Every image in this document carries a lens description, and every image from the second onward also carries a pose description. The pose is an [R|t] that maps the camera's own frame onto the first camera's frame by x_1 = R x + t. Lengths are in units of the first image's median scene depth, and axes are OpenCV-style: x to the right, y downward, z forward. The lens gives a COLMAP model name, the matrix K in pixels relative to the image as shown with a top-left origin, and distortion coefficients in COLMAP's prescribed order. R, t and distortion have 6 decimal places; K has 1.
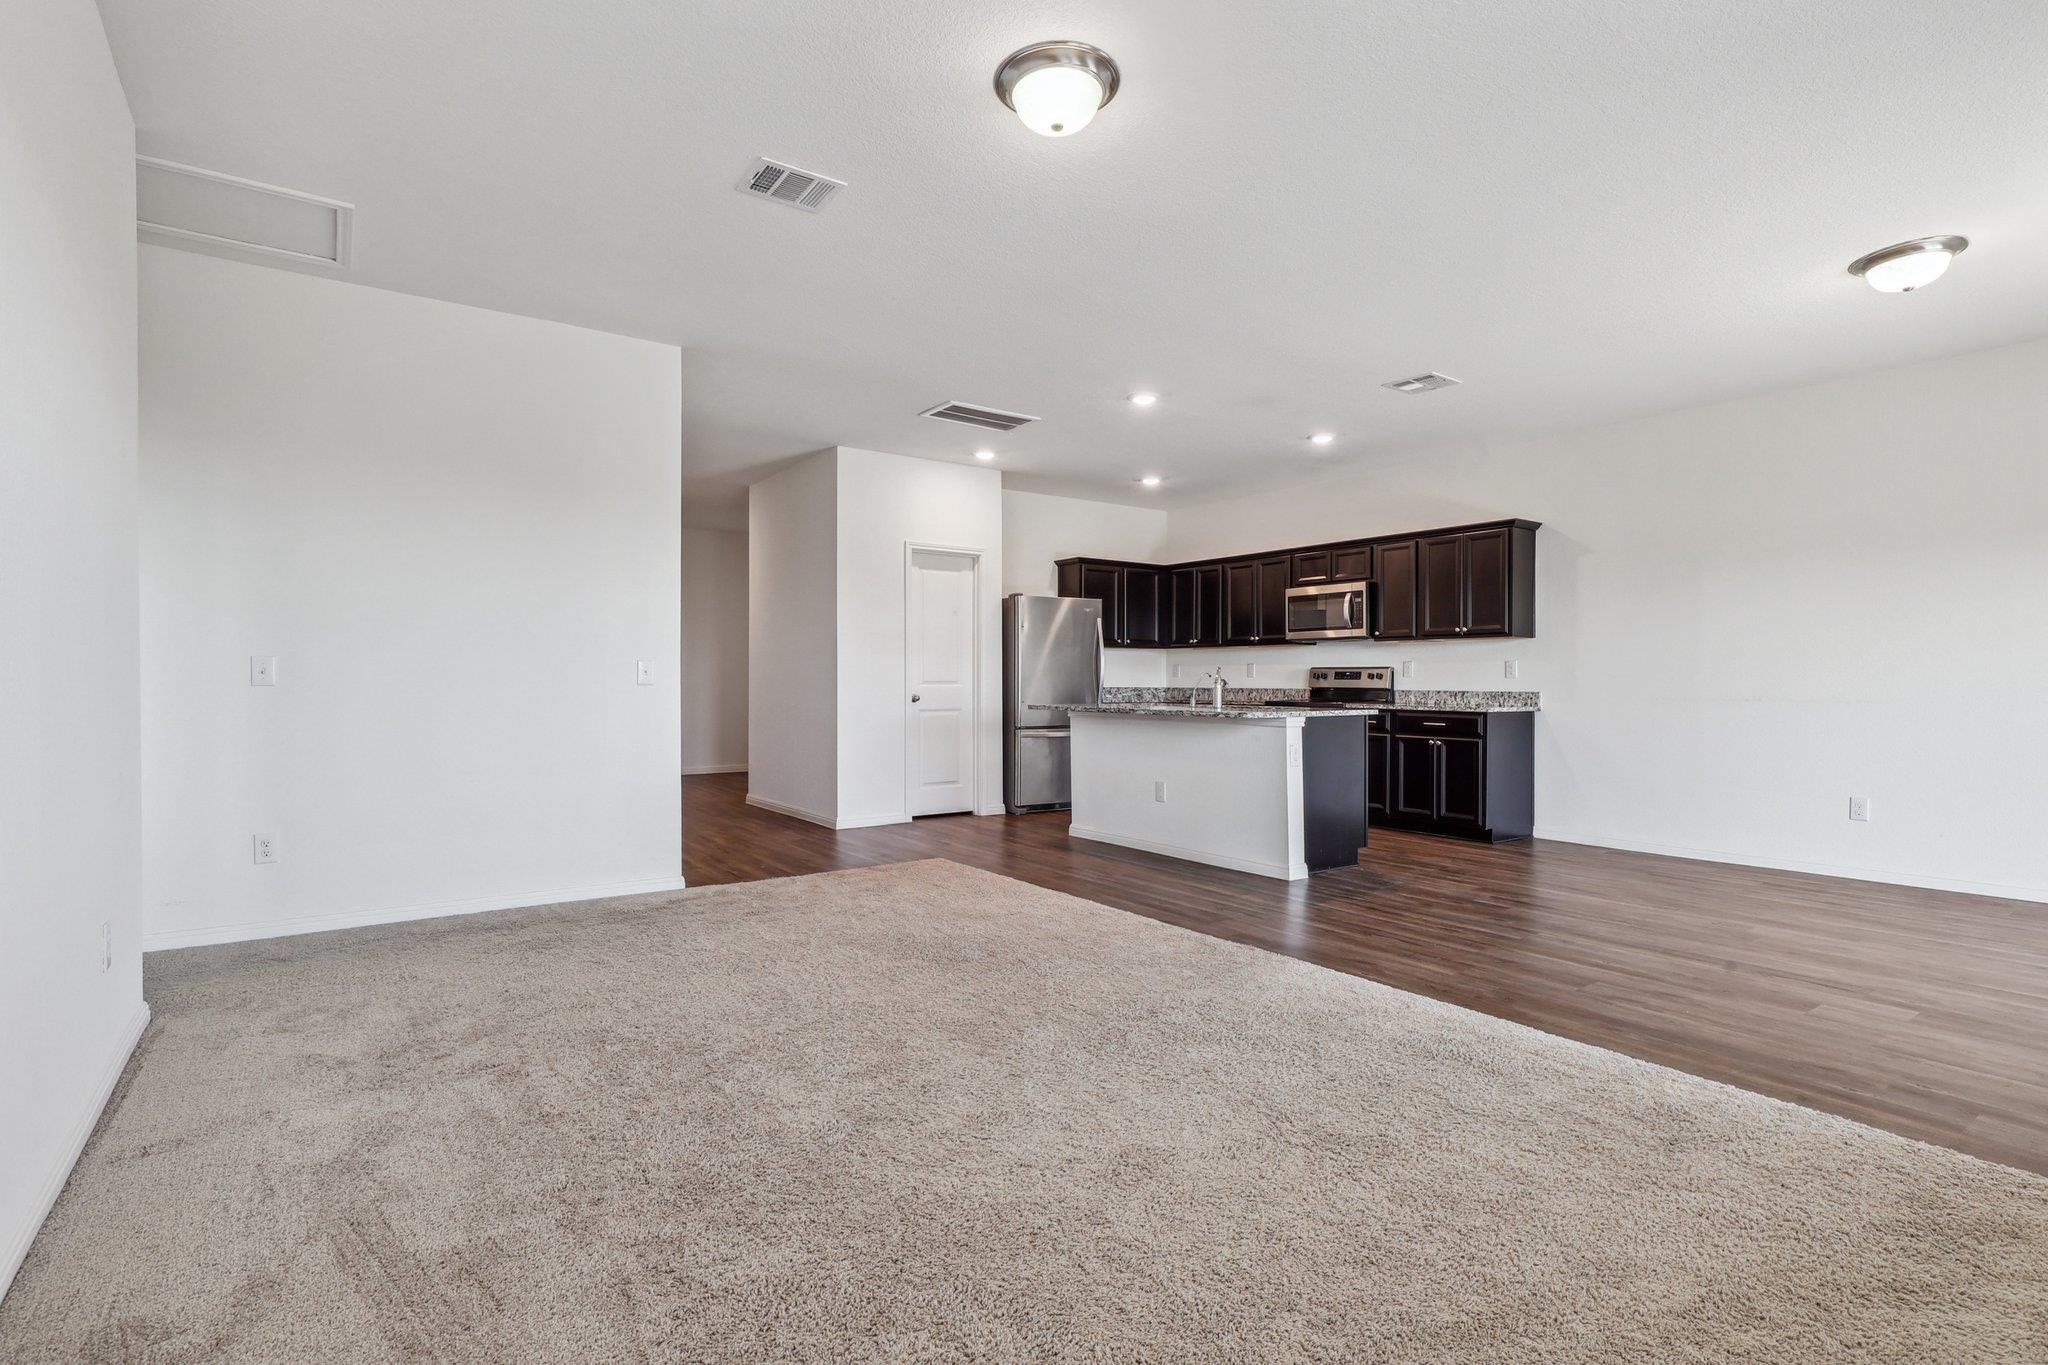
lens RADIAL K [[967.7, 0, 1013.3], [0, 967.7, 683.2], [0, 0, 1]] dist [0.001829, 0.000097]
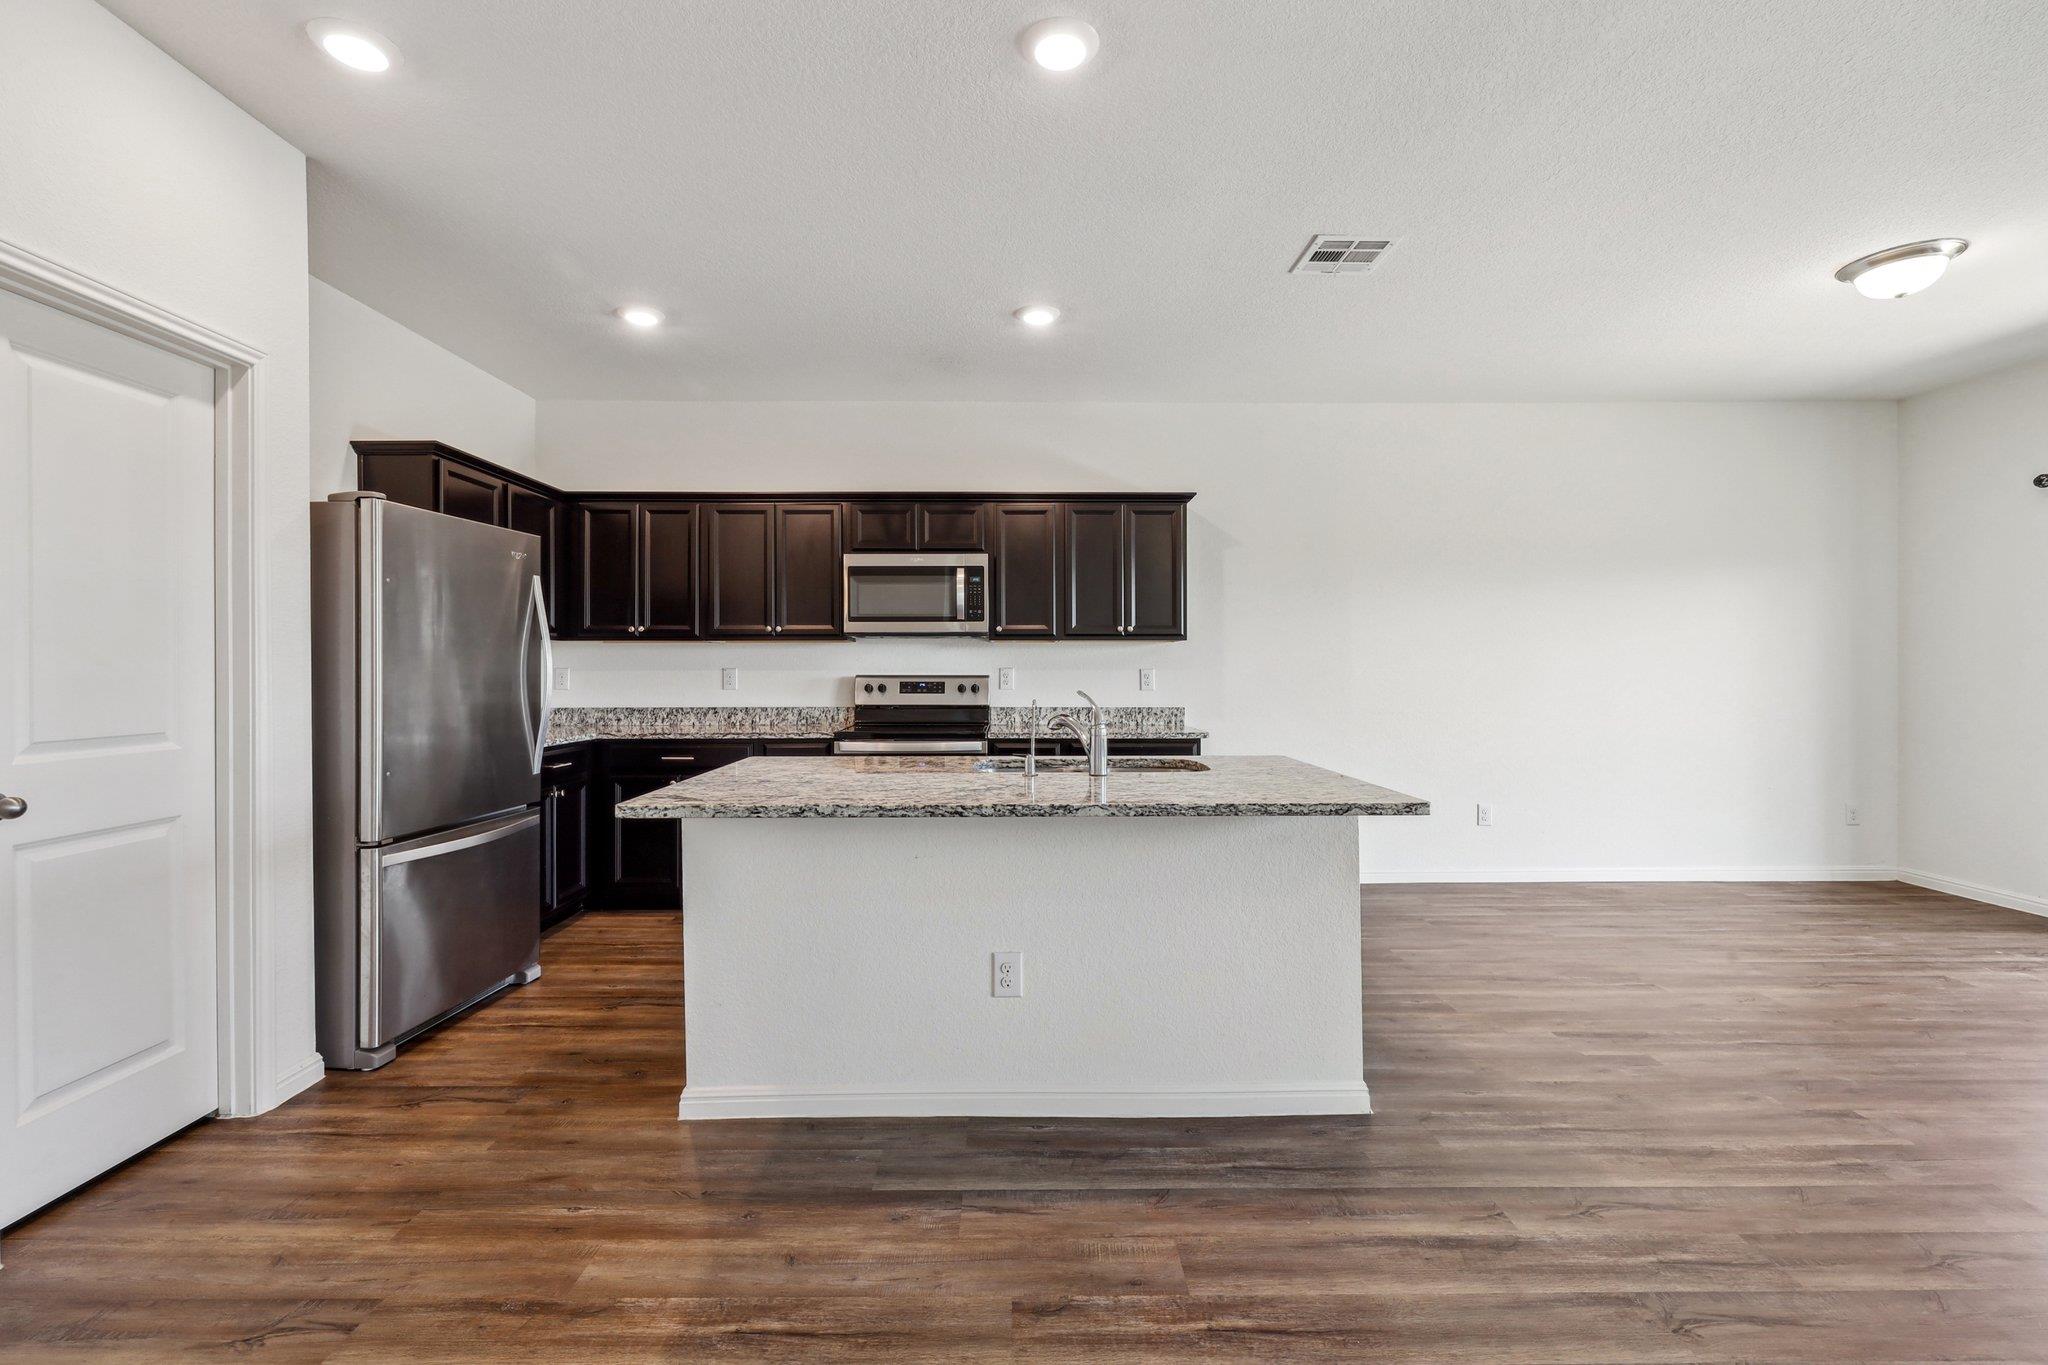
lens RADIAL K [[880.3, 0, 1021.7], [0, 880.3, 671.4], [0, 0, 1]] dist [0.005215, -0.000764]
pose [[0.565995, -0.006749, 0.824381, -0.142470], [0.005440, 0.999975, 0.004452, -0.023129], [-0.824391, 0.001965, 0.566018, 0.614451]]
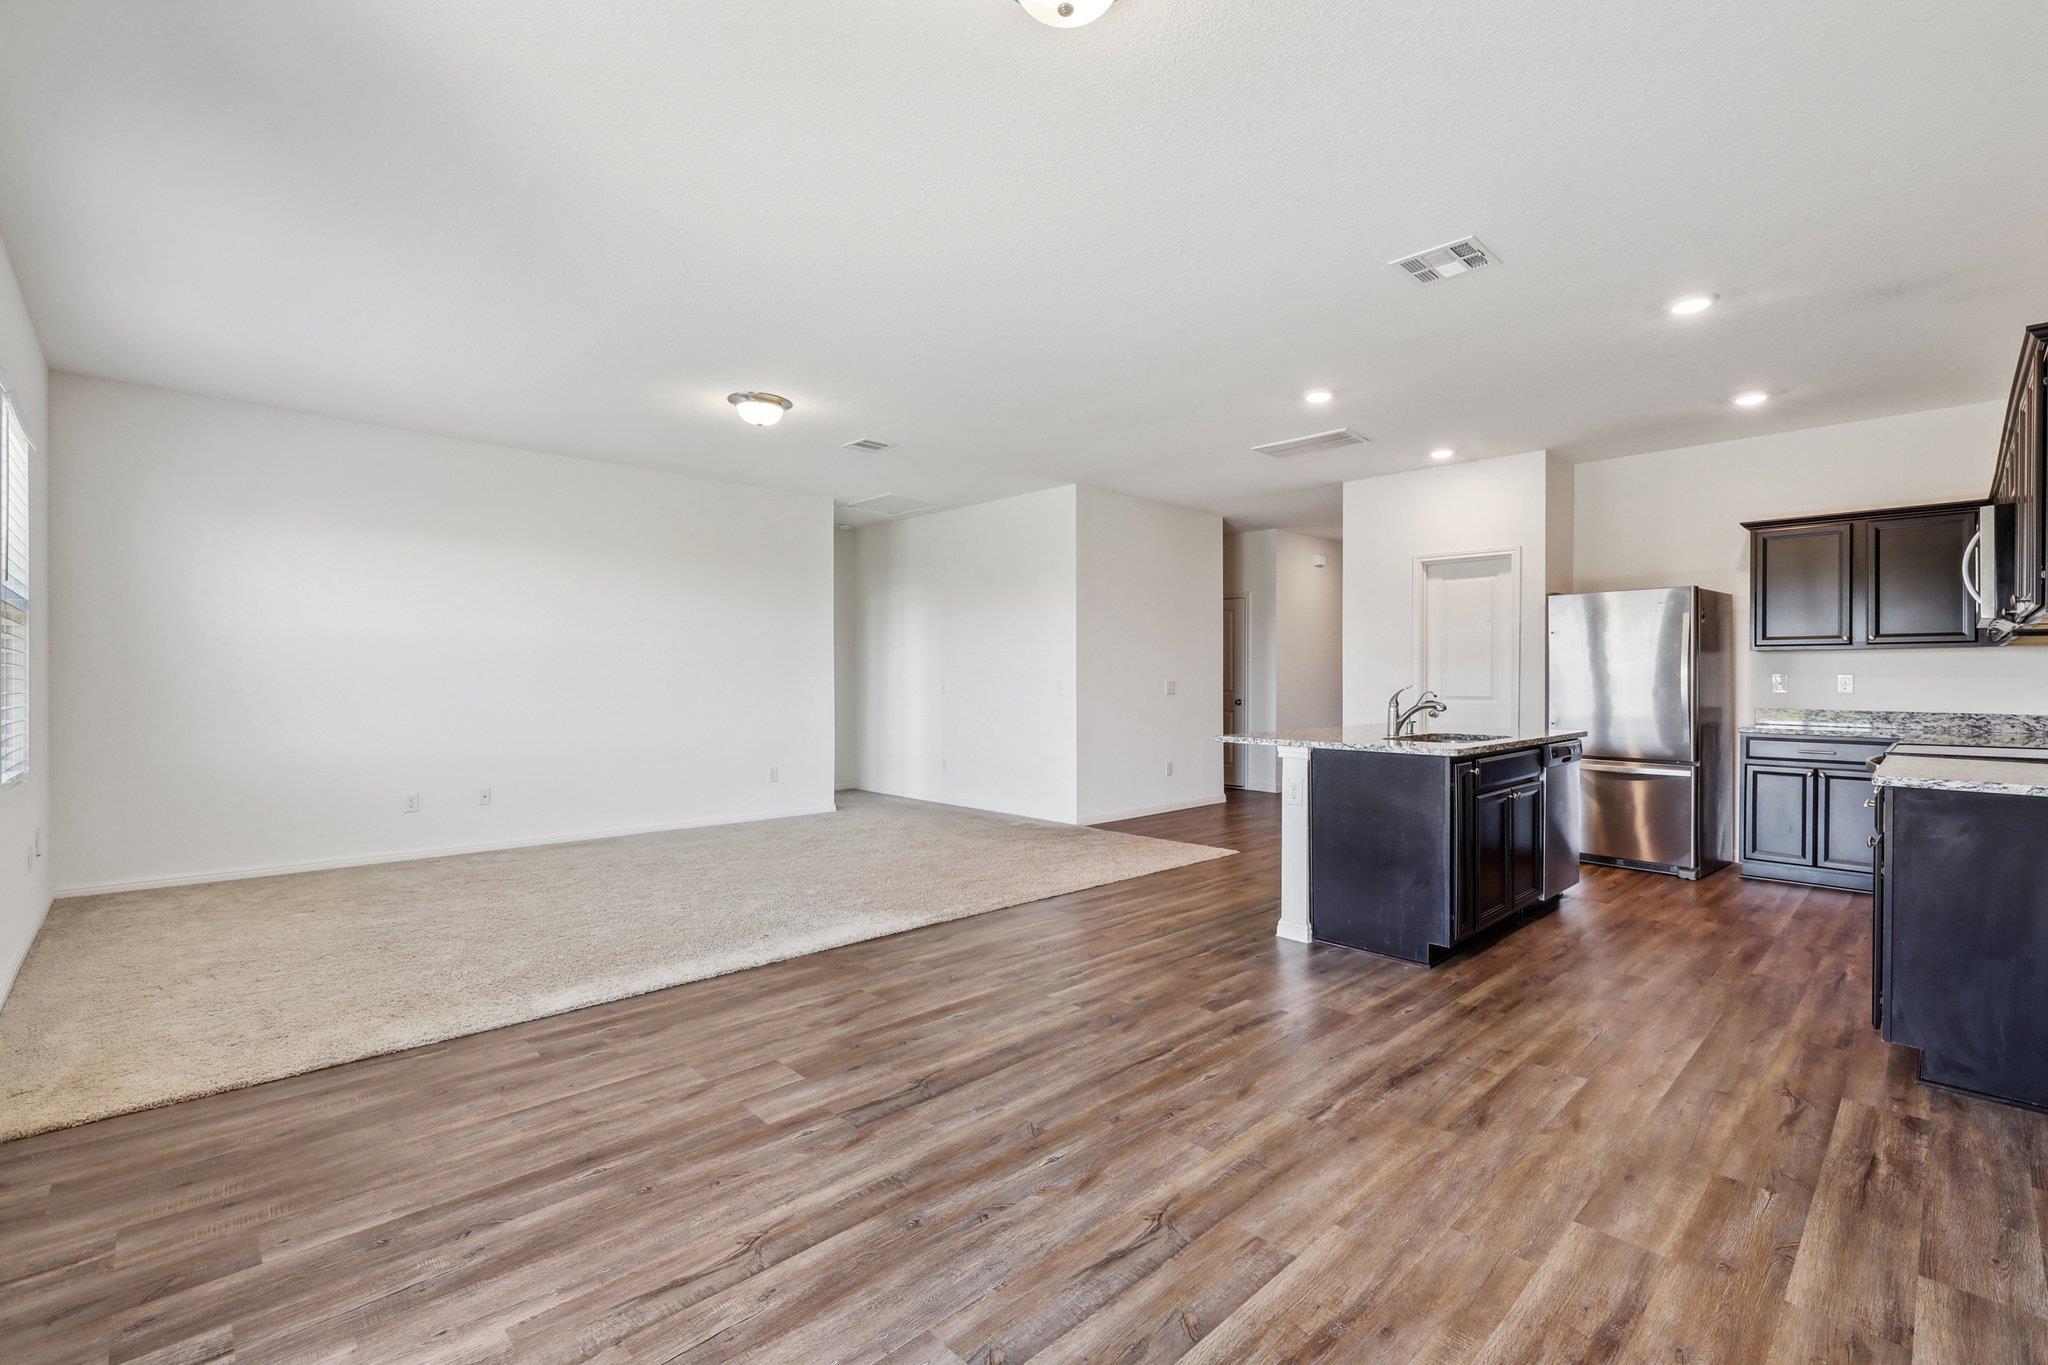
lens RADIAL K [[880.3, 0, 1039.2], [0, 880.3, 682.7], [0, 0, 1]] dist [0.005215, -0.000764]
pose [[0.172974, 0.002922, -0.984922, 0.706277], [-0.007306, 0.999972, 0.001683, -0.014186], [0.984899, 0.006905, 0.172990, 0.453411]]
